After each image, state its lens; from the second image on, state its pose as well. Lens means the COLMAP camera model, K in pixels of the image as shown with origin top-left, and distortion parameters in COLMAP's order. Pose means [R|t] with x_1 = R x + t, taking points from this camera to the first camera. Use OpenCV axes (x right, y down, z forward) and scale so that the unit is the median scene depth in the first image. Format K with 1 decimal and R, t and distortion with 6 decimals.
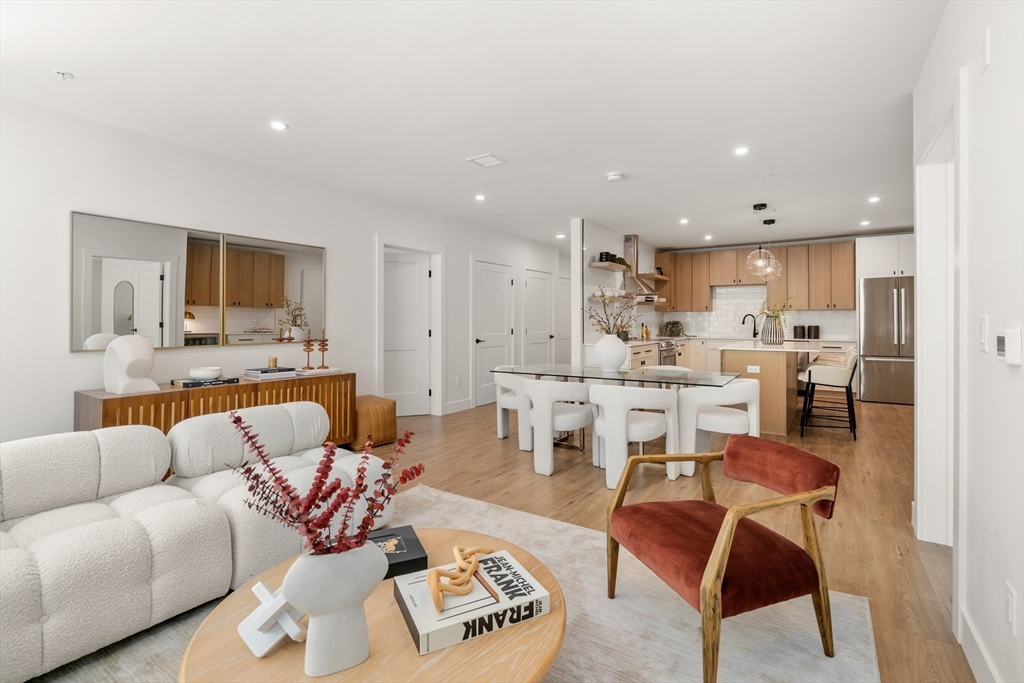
lens RADIAL K [[482.5, 0, 509.5], [0, 482.5, 320.1], [0, 0, 1]] dist [-0.004963, -0.000329]
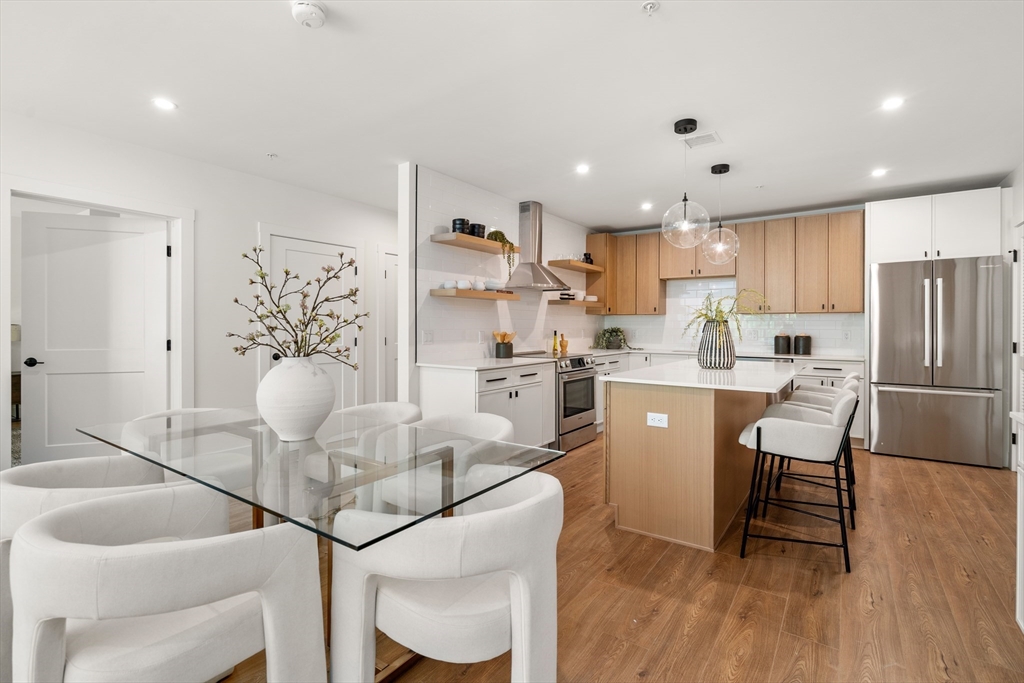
lens RADIAL K [[482.5, 0, 509.0], [0, 482.5, 327.8], [0, 0, 1]] dist [-0.004963, -0.000329]
pose [[0.999558, 0.005597, -0.029213, 0.252278], [-0.005508, 0.999980, 0.003133, 0.000022], [0.029230, -0.002971, 0.999568, 0.327312]]
